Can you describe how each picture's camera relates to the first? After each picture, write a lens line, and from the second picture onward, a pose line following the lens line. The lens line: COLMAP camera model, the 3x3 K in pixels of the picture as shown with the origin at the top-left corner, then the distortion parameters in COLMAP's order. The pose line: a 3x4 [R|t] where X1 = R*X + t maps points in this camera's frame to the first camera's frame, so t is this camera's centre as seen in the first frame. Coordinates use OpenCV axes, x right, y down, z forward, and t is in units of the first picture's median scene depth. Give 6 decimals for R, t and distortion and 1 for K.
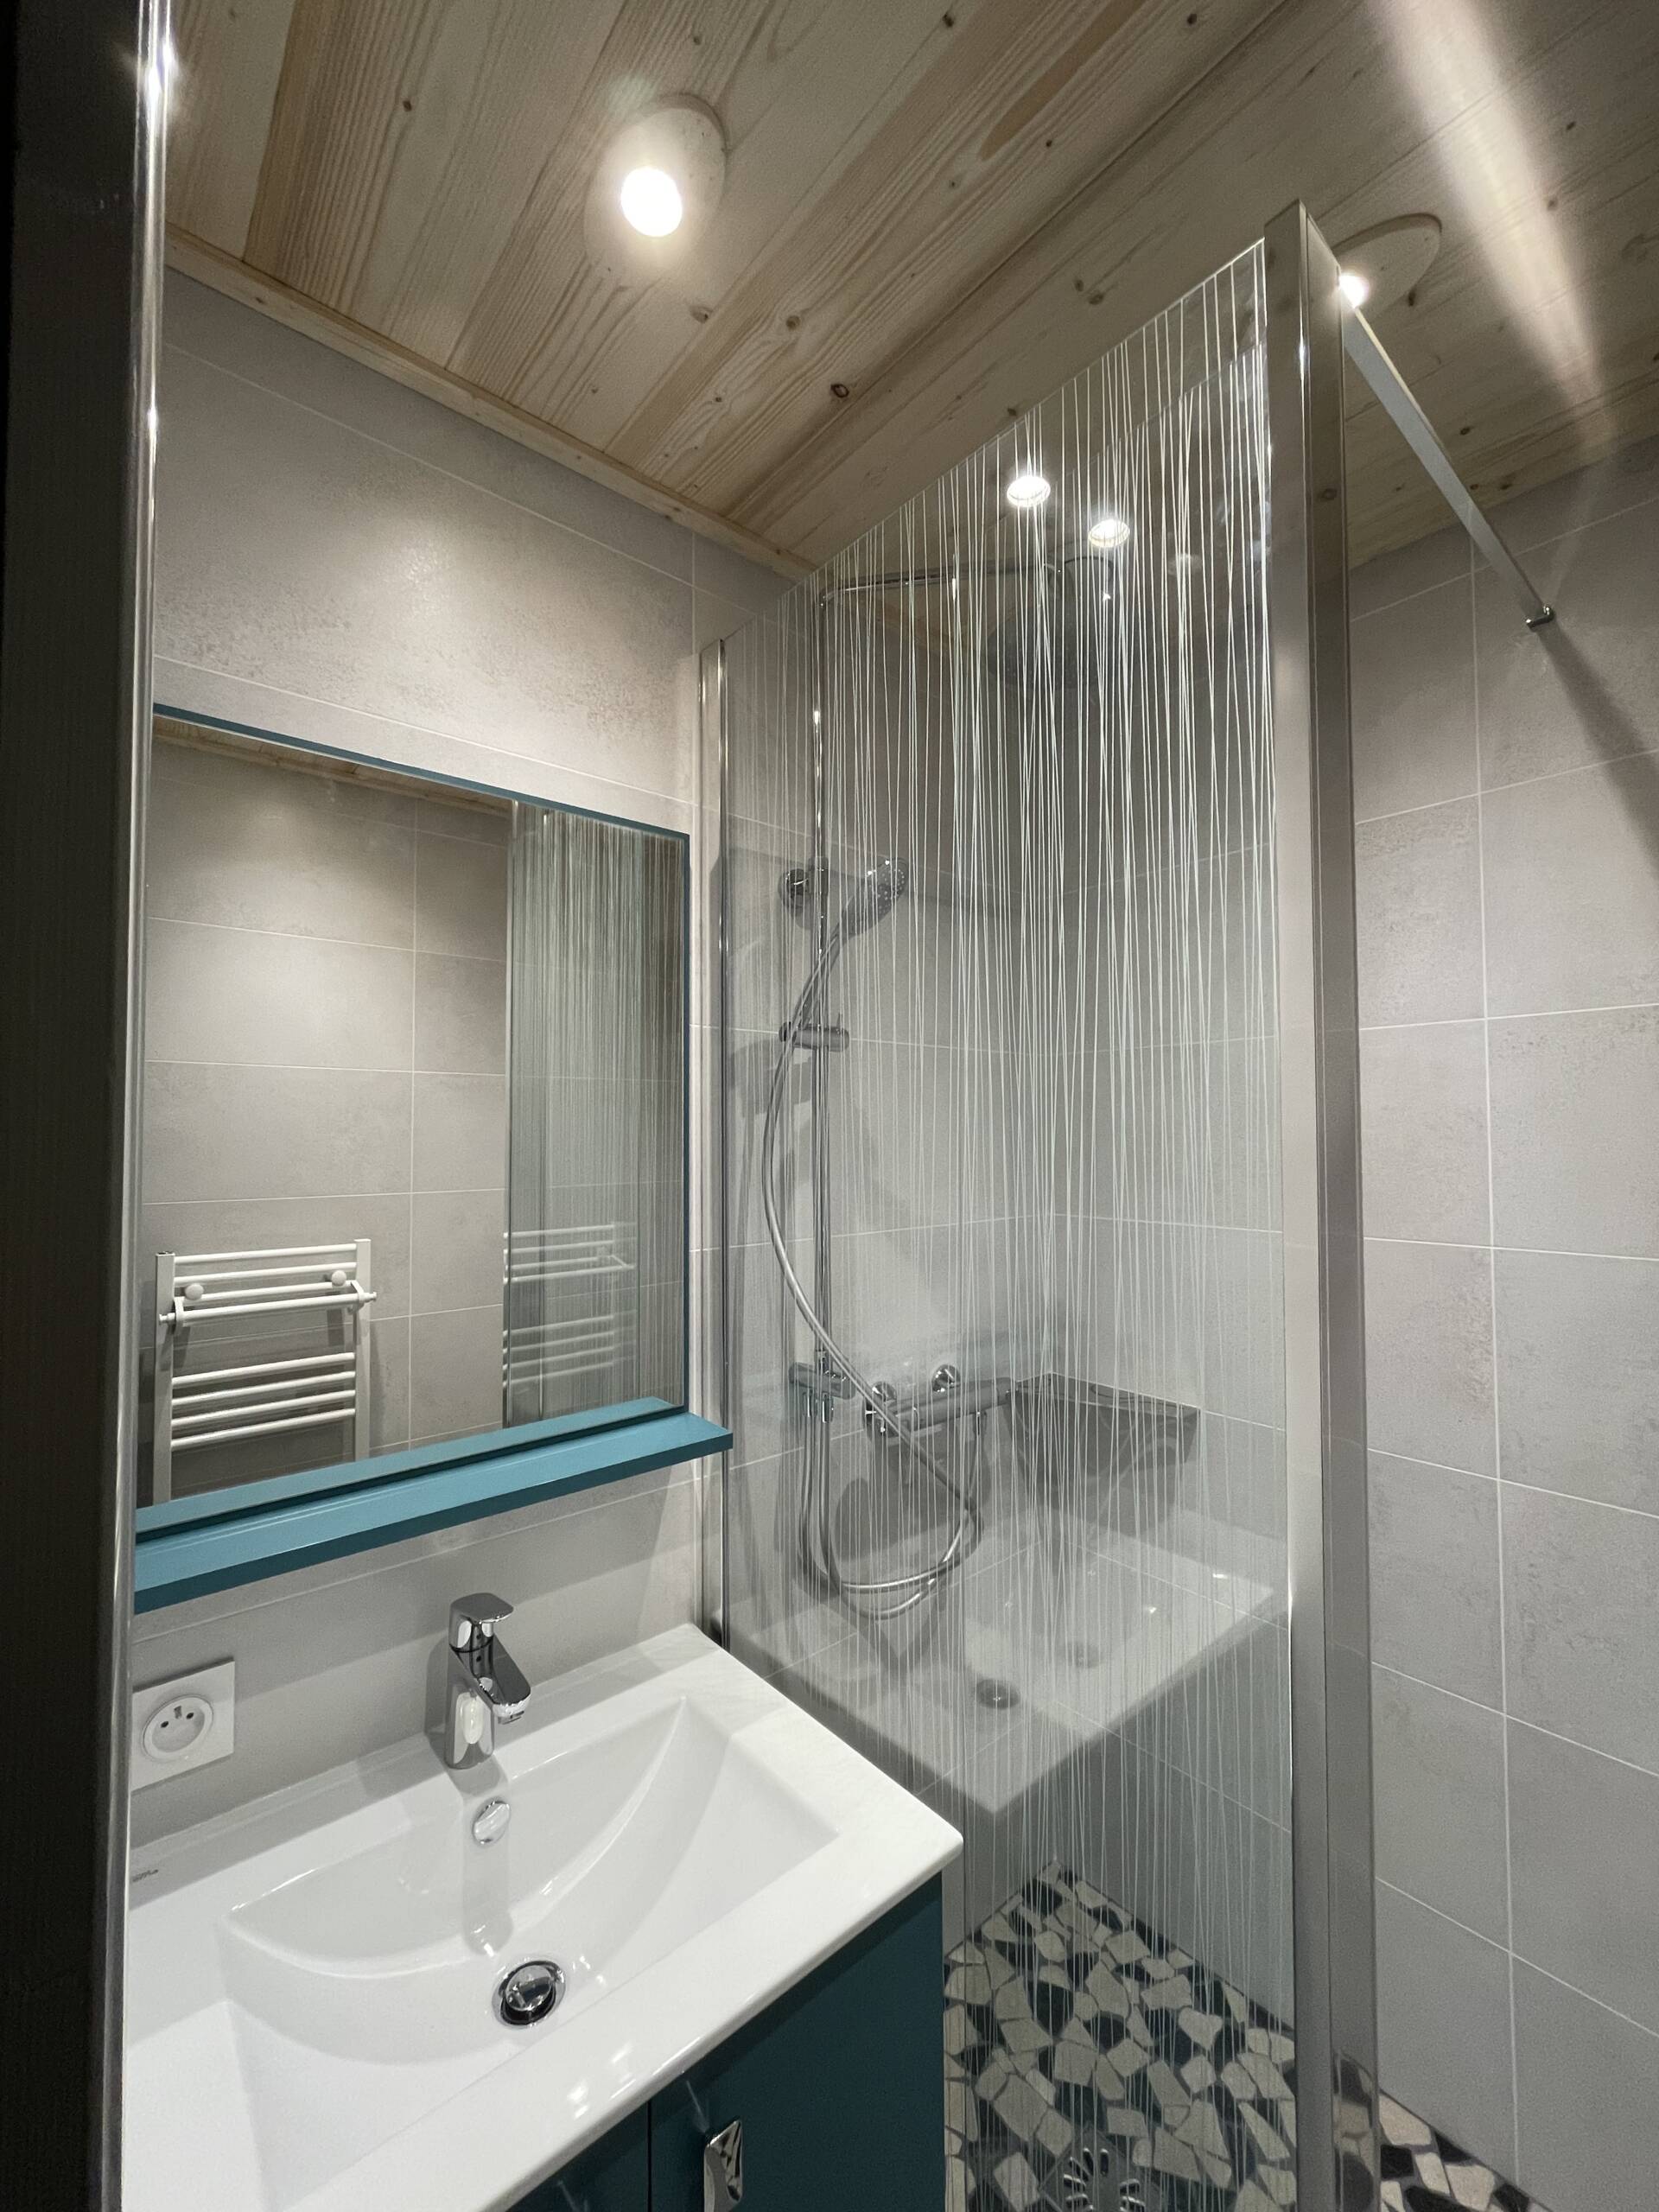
lens RADIAL K [[890.2, 0, 821.9], [0, 890.2, 1109.9], [0, 0, 1]] dist [0.016280, 0.000198]
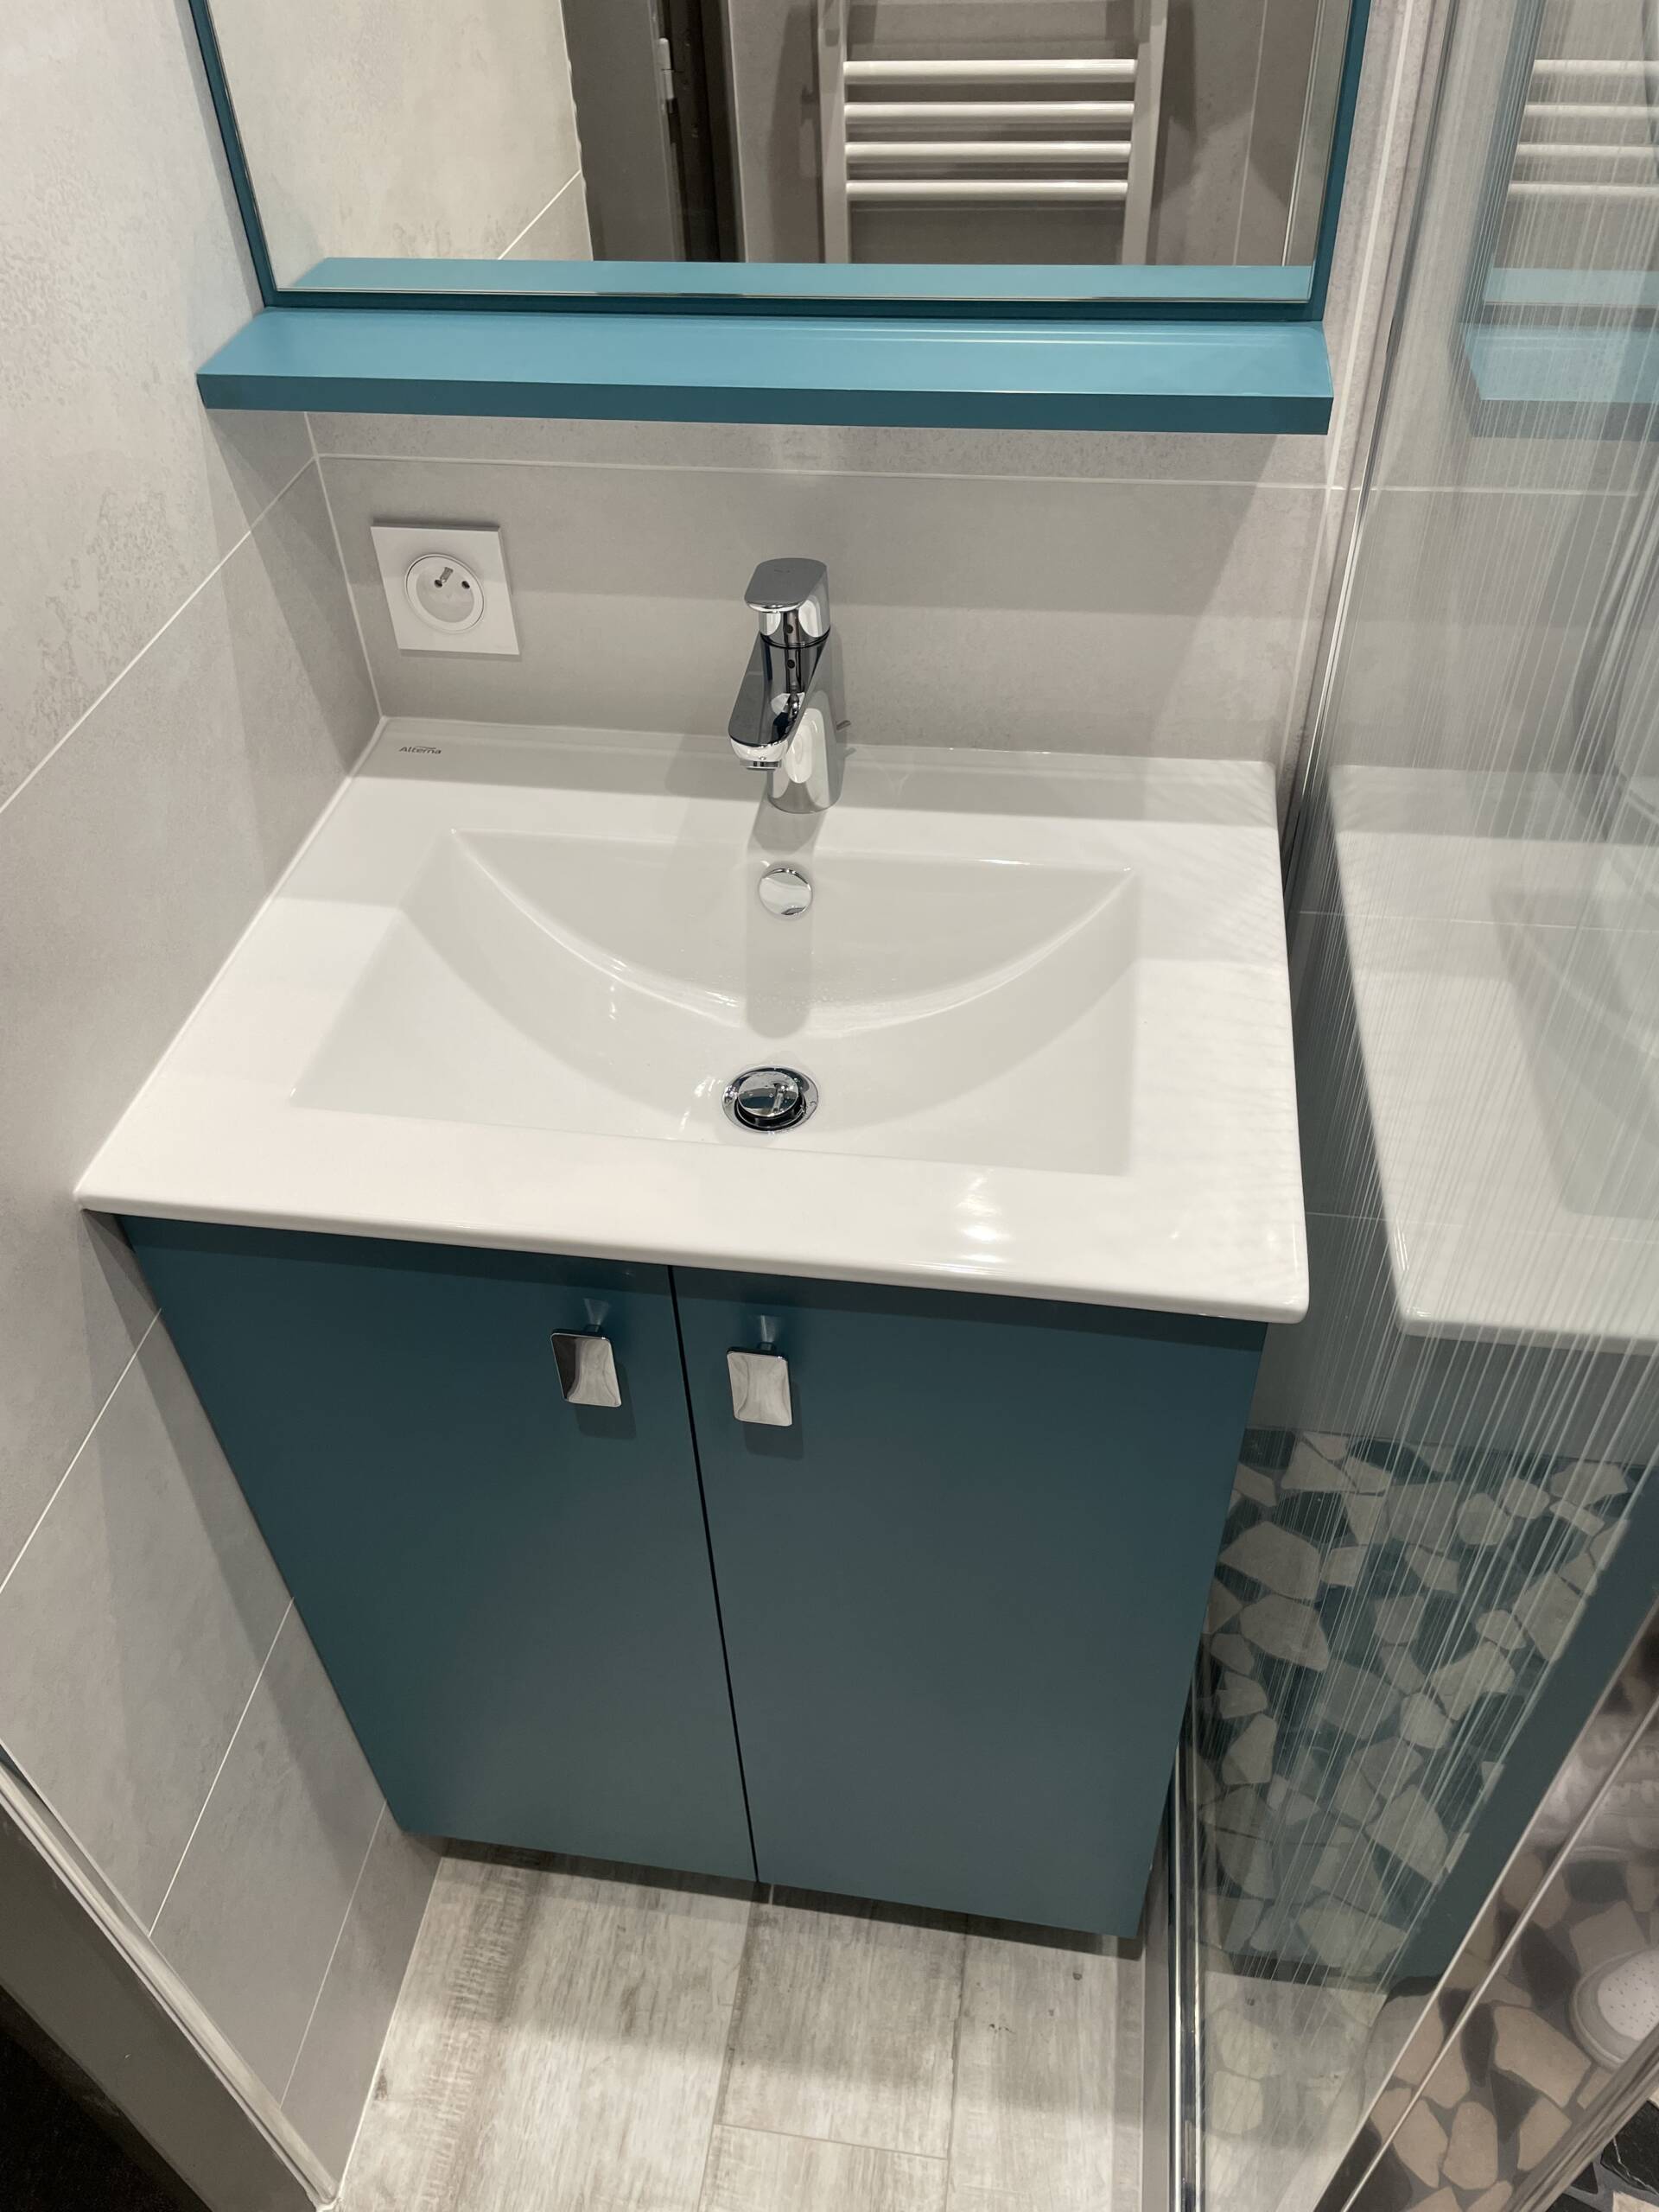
lens RADIAL K [[1696.5, 0, 831.6], [0, 1696.5, 1113.2], [0, 0, 1]] dist [0.007543, -0.010006]
pose [[0.666140, 0.494401, -0.558413, 0.360142], [0.053814, 0.714904, 0.697149, 0.048452], [0.743882, -0.494449, 0.449621, 0.345108]]
